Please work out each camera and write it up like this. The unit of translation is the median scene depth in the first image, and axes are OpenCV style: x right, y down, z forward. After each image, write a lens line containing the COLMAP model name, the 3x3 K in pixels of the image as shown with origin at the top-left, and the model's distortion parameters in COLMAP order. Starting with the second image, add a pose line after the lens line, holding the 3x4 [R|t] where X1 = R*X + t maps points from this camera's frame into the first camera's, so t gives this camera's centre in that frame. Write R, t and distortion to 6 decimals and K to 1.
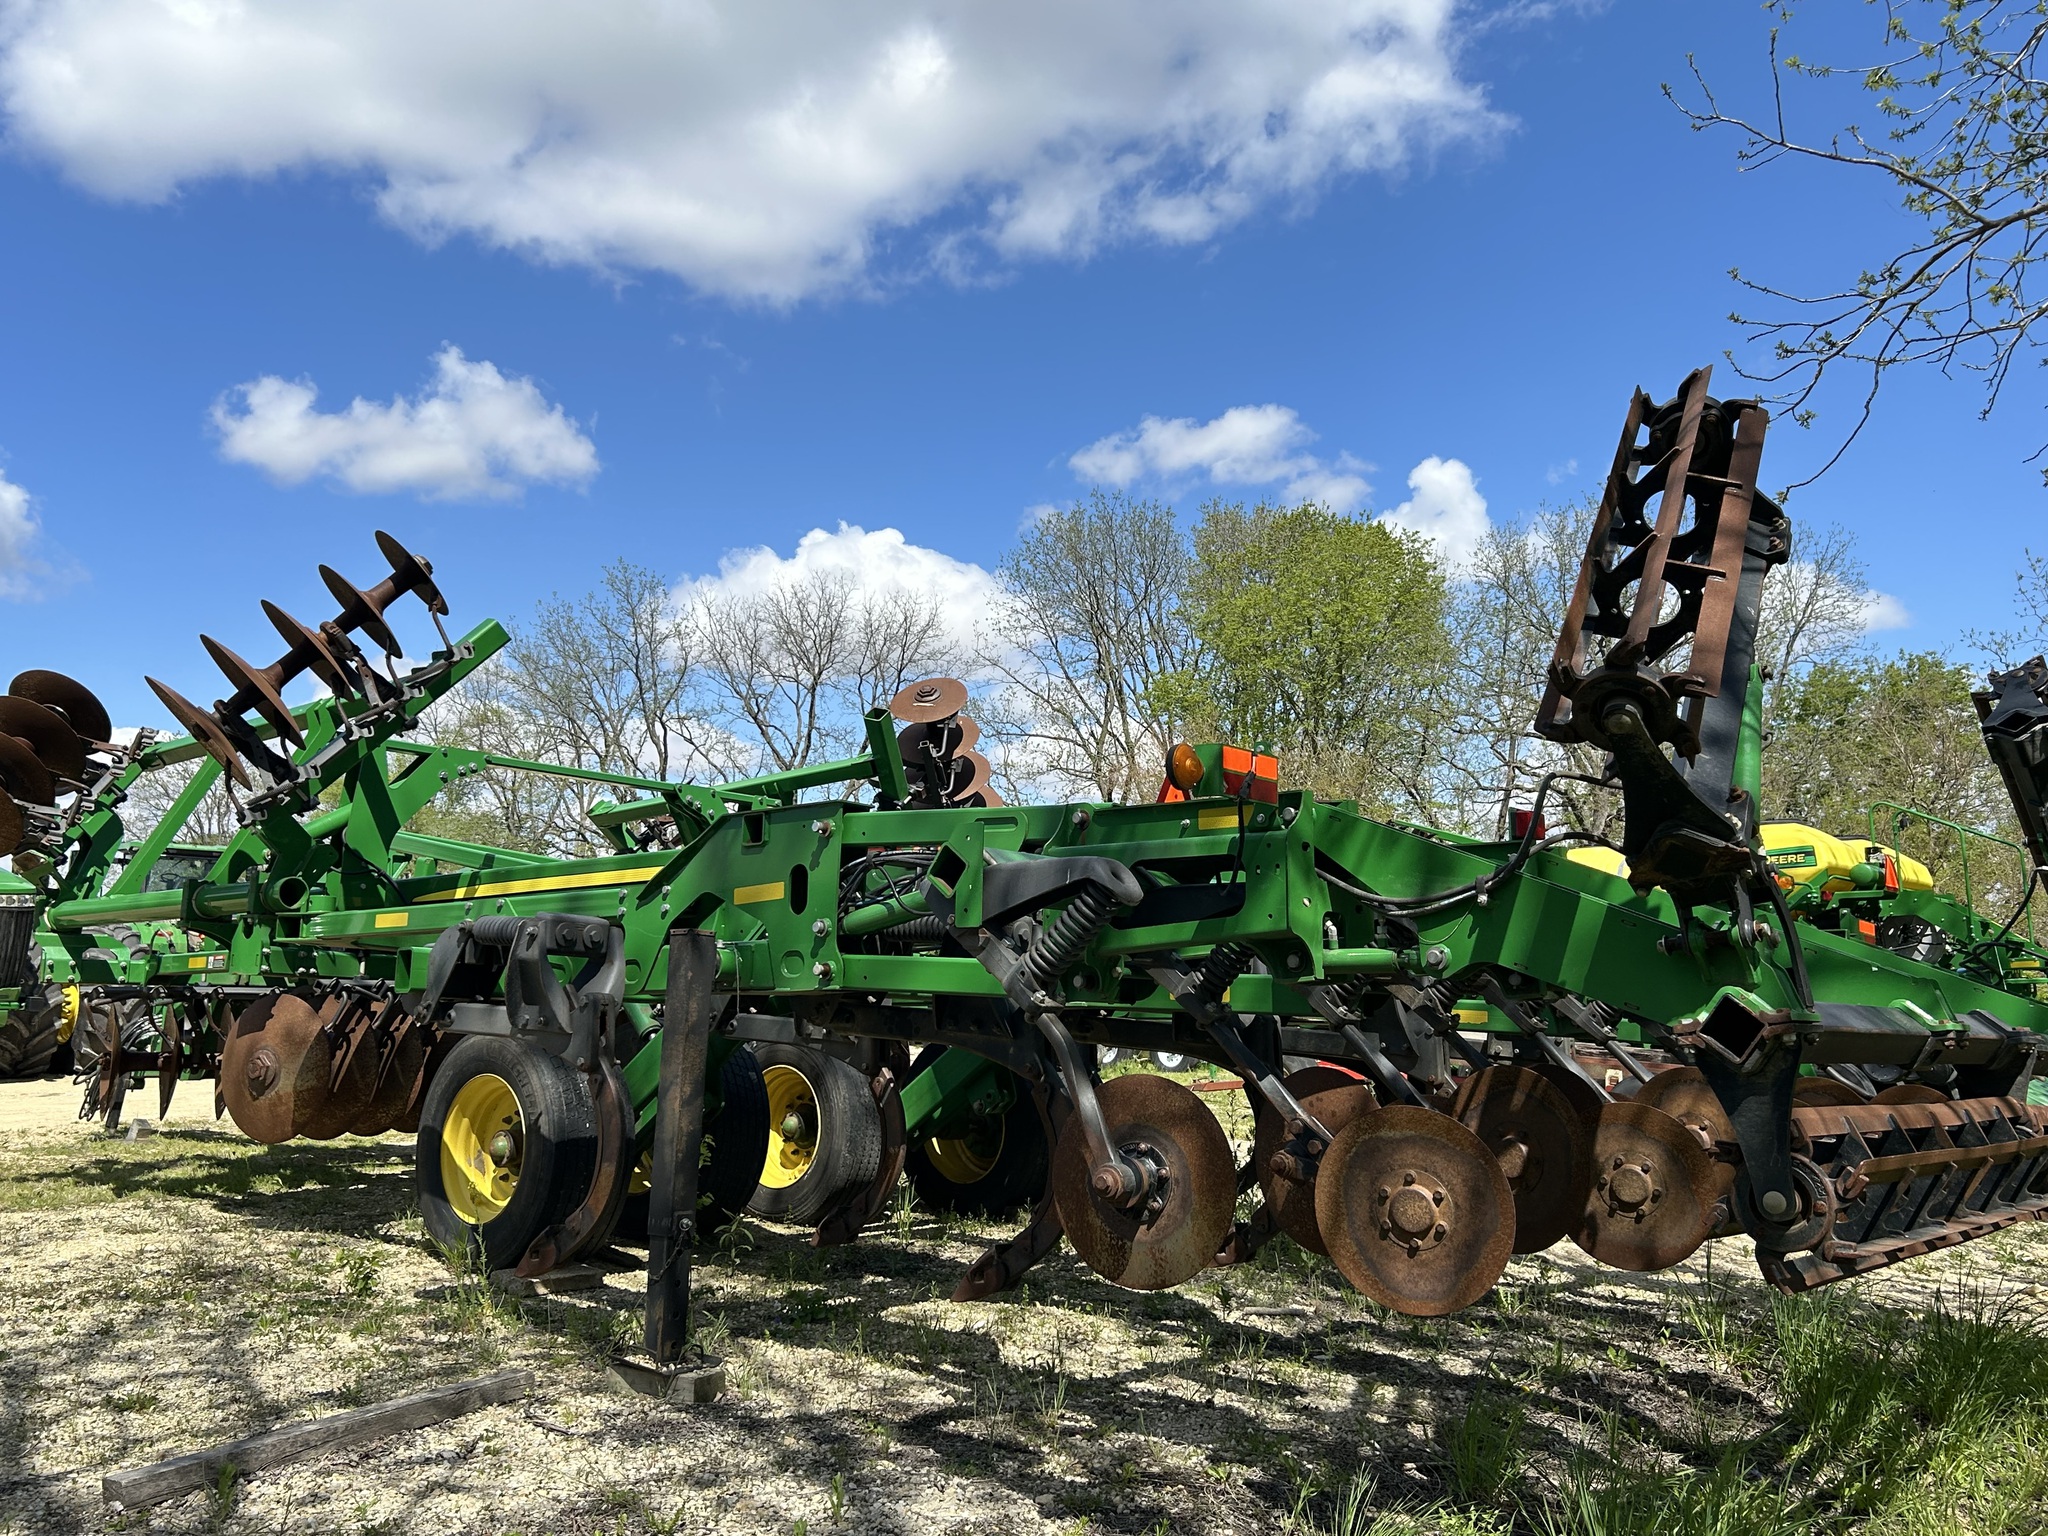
lens RADIAL K [[1691.2, 0, 1024.0], [0, 1691.2, 768.0], [0, 0, 1]] dist [0.017362, -0.006677]
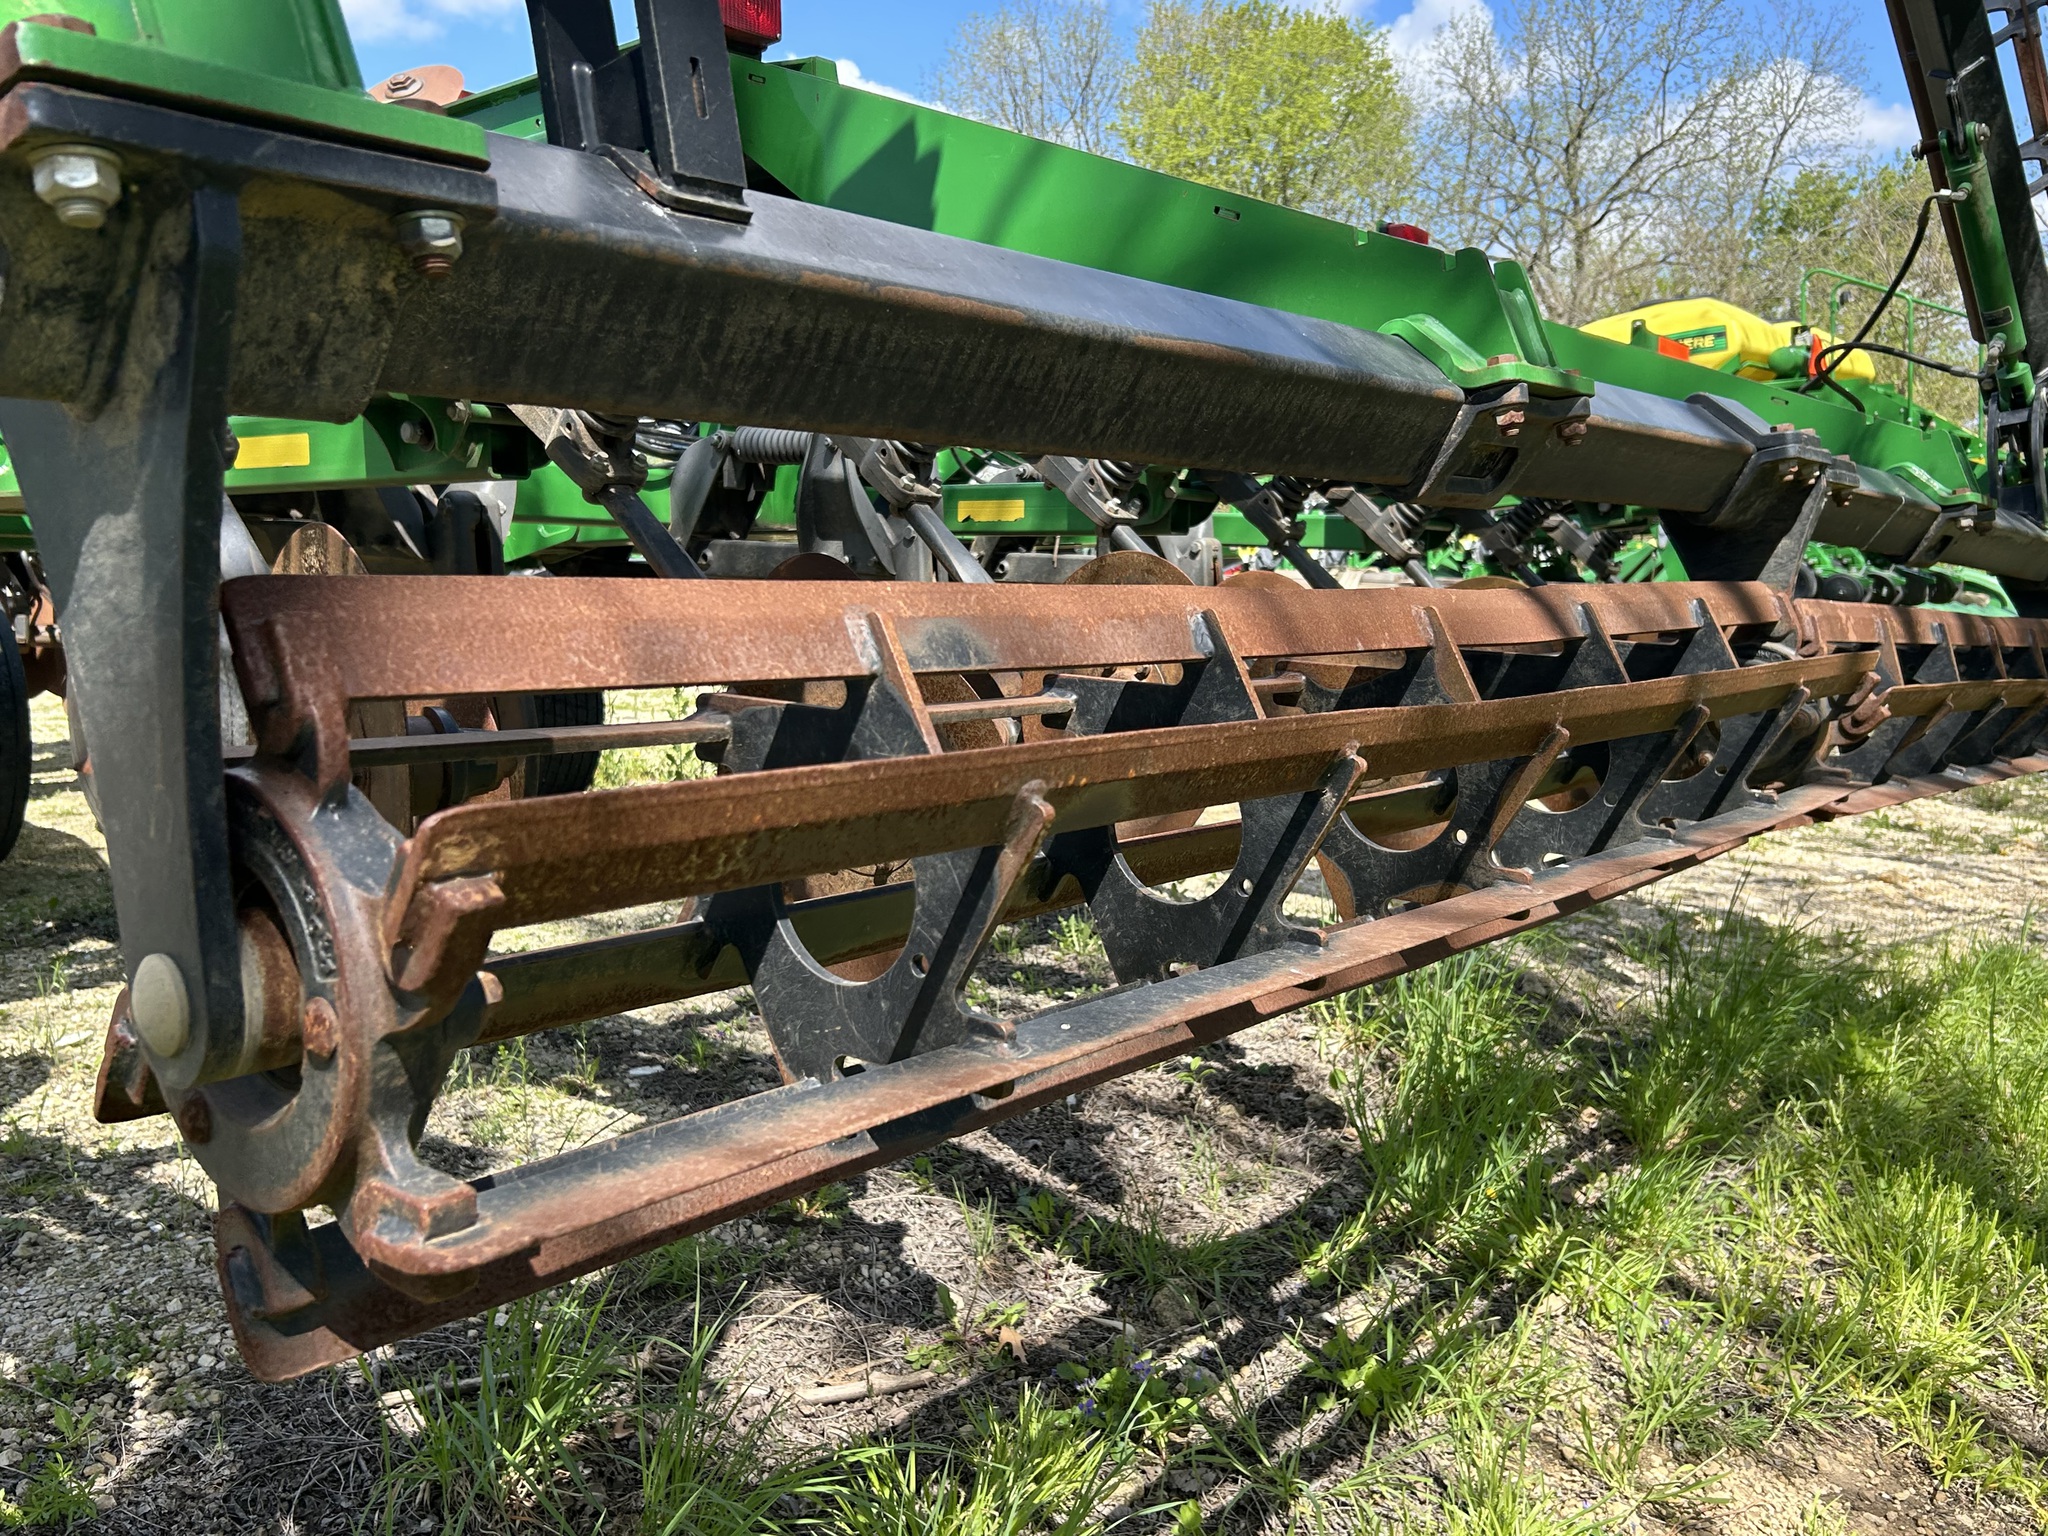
lens RADIAL K [[1691.2, 0, 1024.0], [0, 1691.2, 768.0], [0, 0, 1]] dist [0.017362, -0.006677]
pose [[0.999531, -0.028925, 0.010052, 0.179883], [0.025452, 0.967262, 0.252500, 0.057900], [-0.017026, -0.252125, 0.967545, 0.261765]]
